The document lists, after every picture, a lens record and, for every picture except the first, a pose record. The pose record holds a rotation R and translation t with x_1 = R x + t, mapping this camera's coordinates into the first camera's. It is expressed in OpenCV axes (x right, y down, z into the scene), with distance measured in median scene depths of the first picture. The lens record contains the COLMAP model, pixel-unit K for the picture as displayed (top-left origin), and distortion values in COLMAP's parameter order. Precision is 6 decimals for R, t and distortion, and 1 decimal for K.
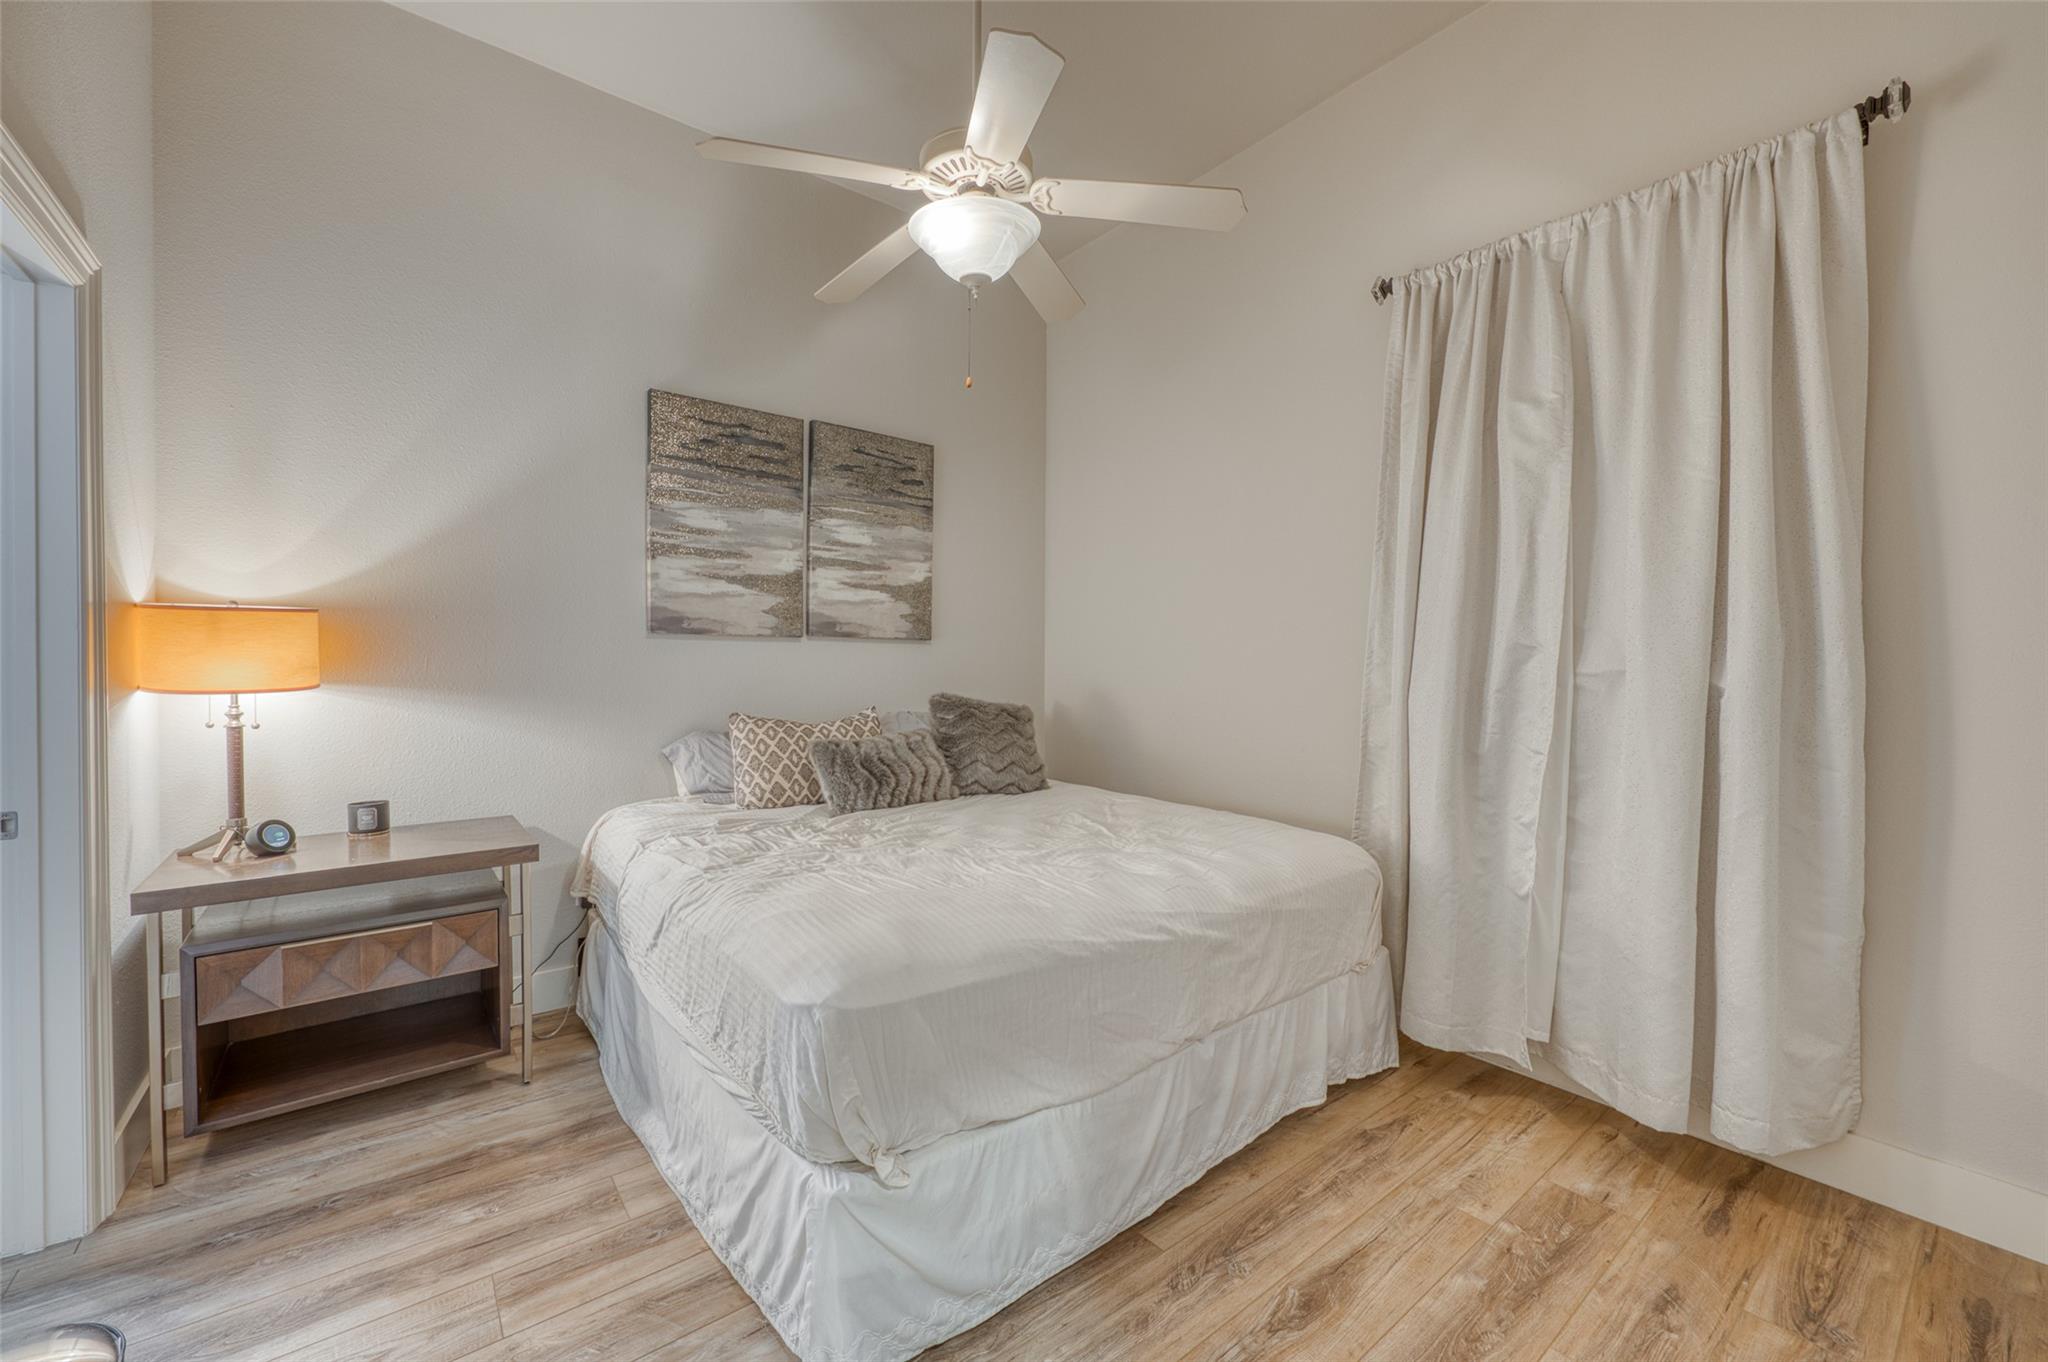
lens RADIAL K [[799.8, 0, 1005.6], [0, 799.8, 678.6], [0, 0, 1]] dist [-0.001876, 0.001077]
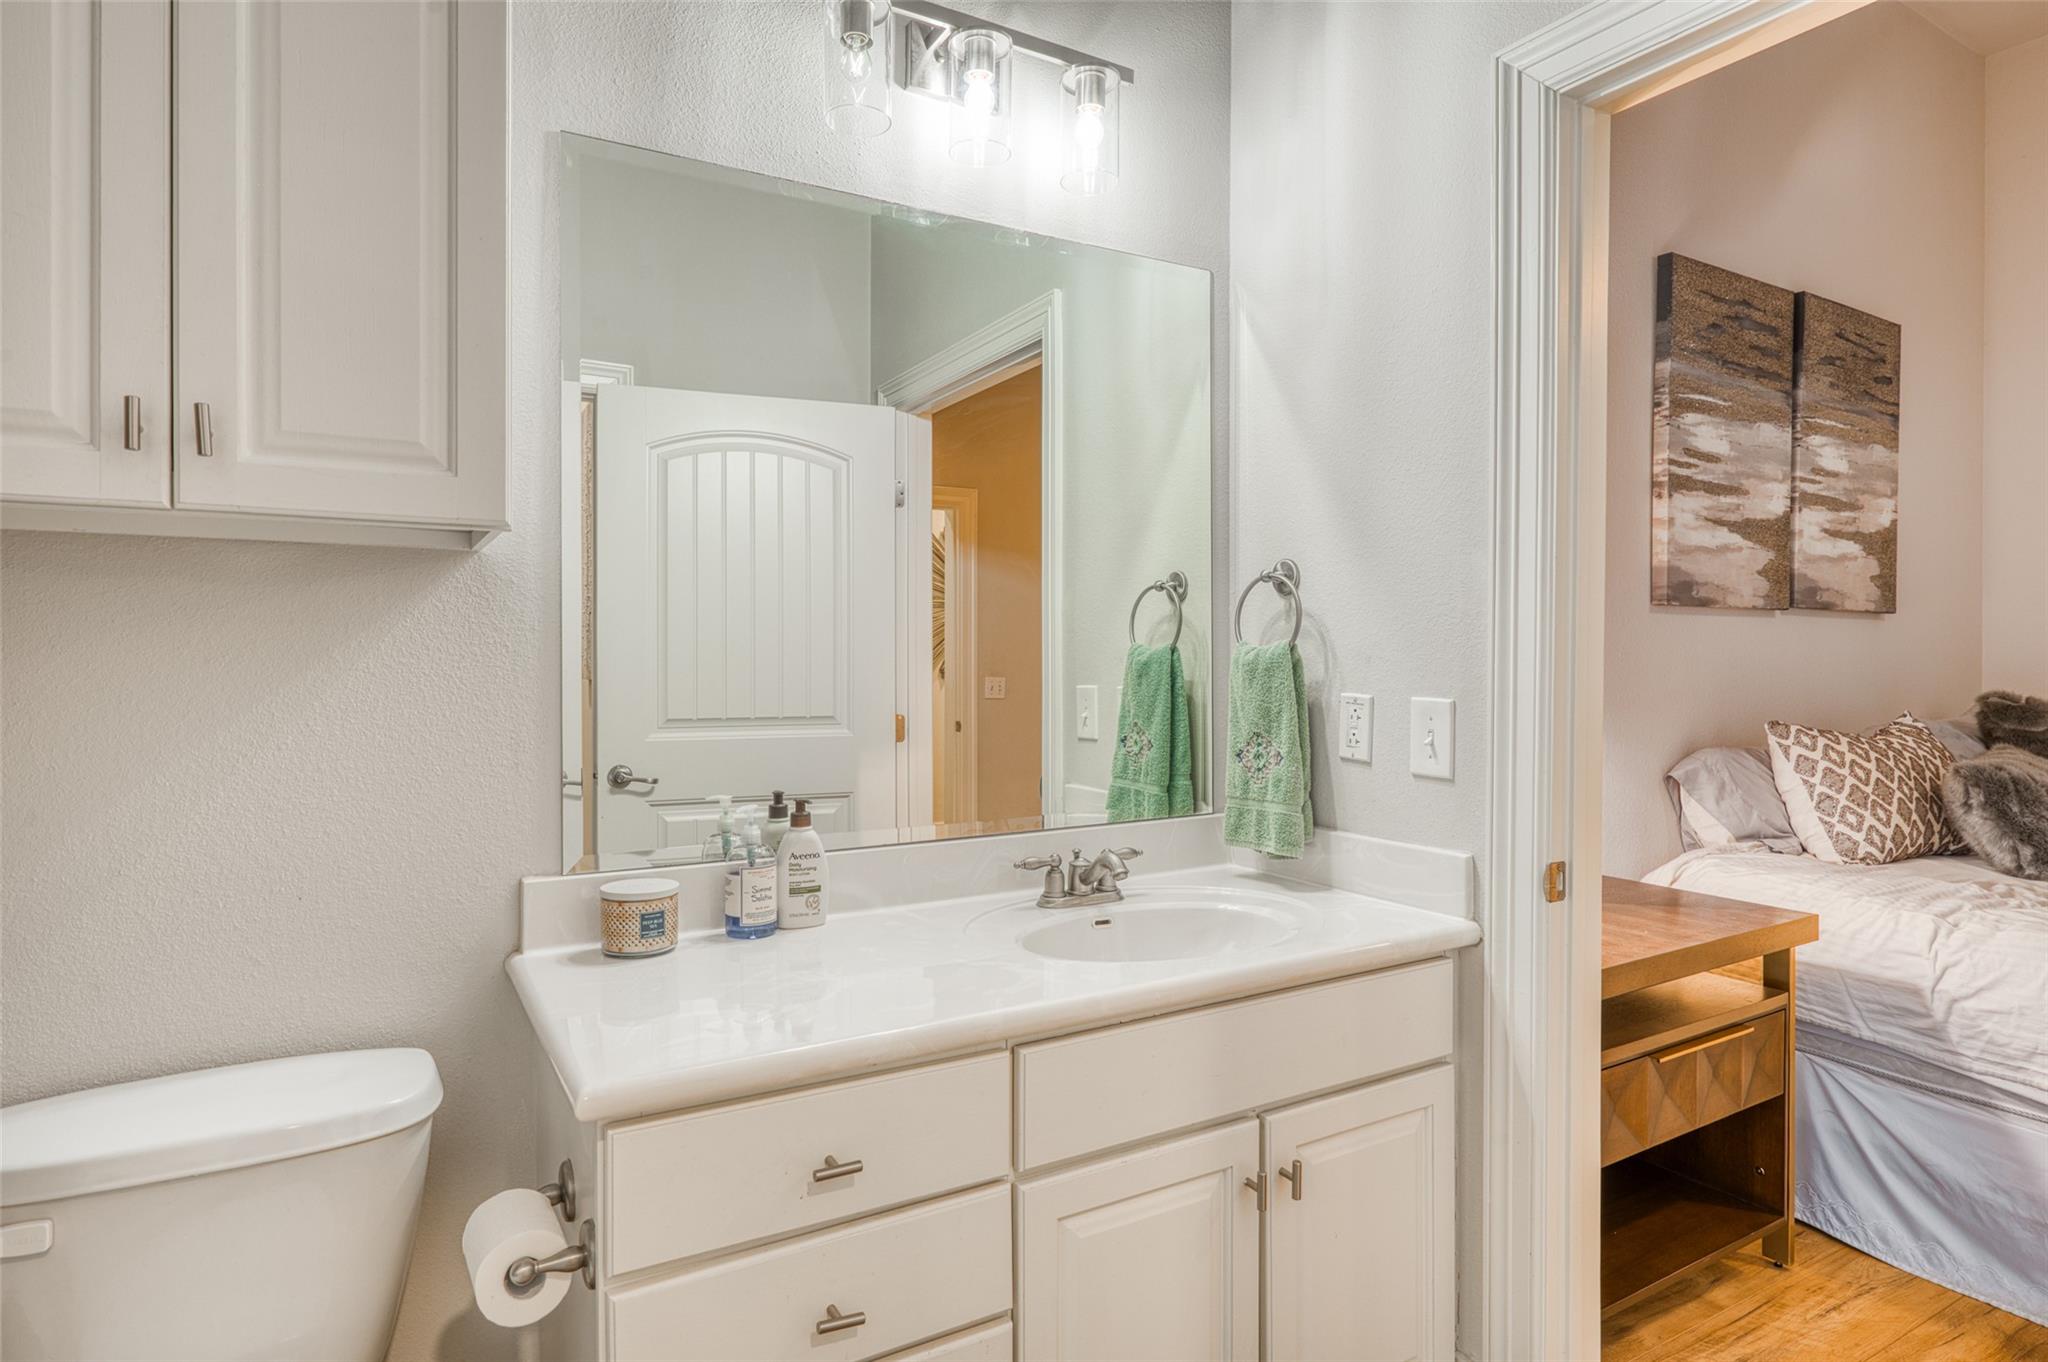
lens RADIAL K [[1084.7, 0, 1035.7], [0, 1084.7, 660.1], [0, 0, 1]] dist [0.004033, -0.000218]
pose [[0.991424, 0.000413, -0.130686, -0.801114], [-0.001274, 0.999978, -0.006505, -0.002142], [0.130681, 0.006616, 0.991402, -0.002984]]
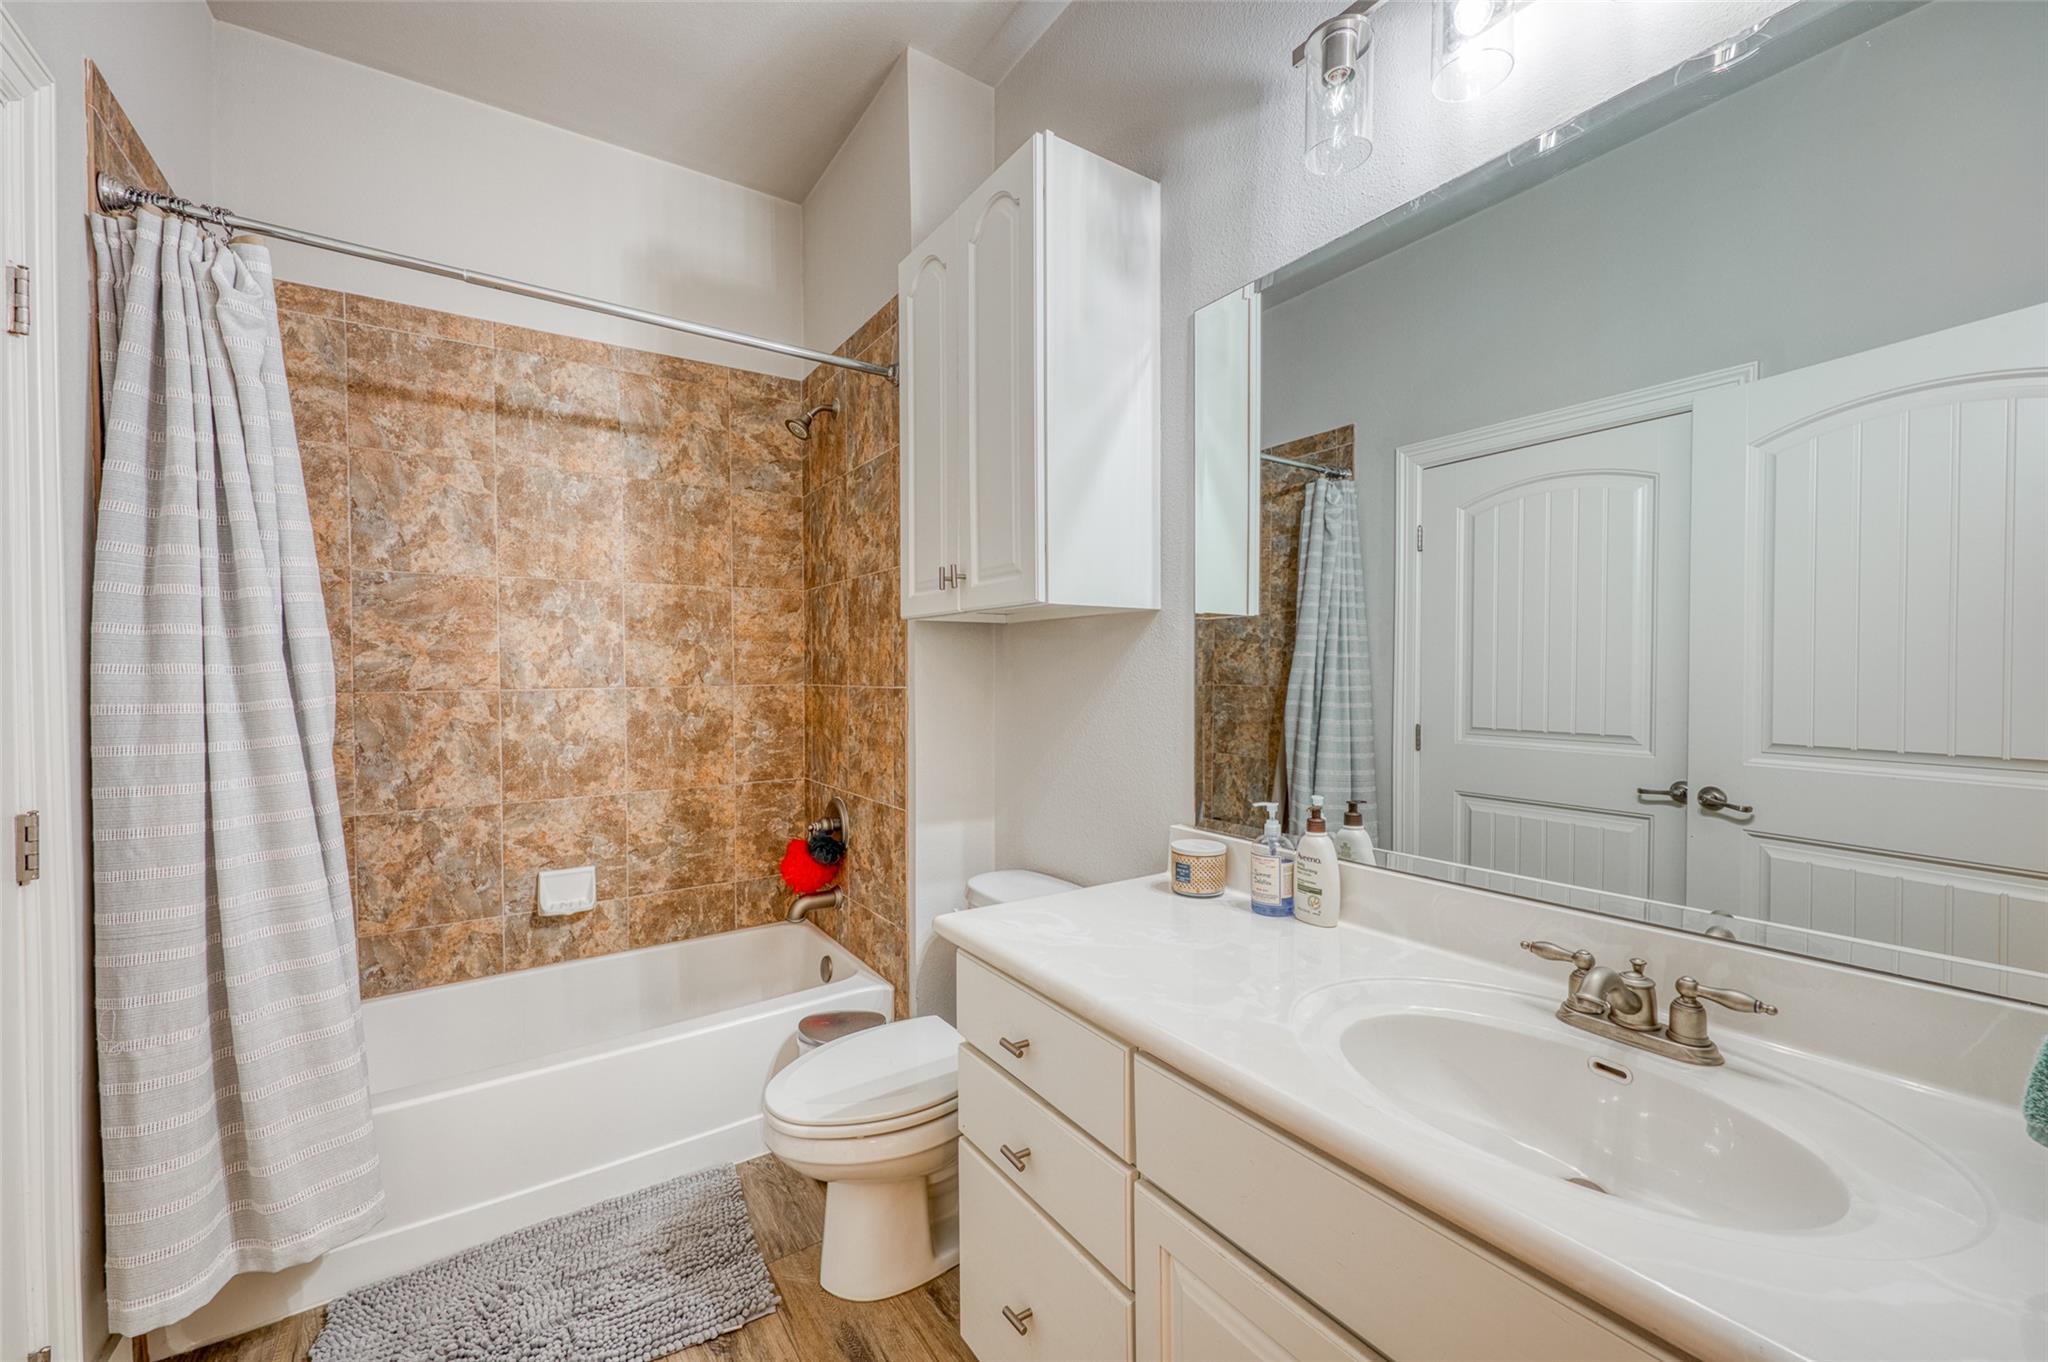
lens RADIAL K [[799.8, 0, 1027.1], [0, 799.8, 695.2], [0, 0, 1]] dist [-0.001876, 0.001077]
pose [[-0.044204, 0.022737, -0.998764, -0.554766], [-0.008997, 0.999691, 0.023156, -0.006428], [0.998982, 0.010010, -0.043986, 0.361125]]
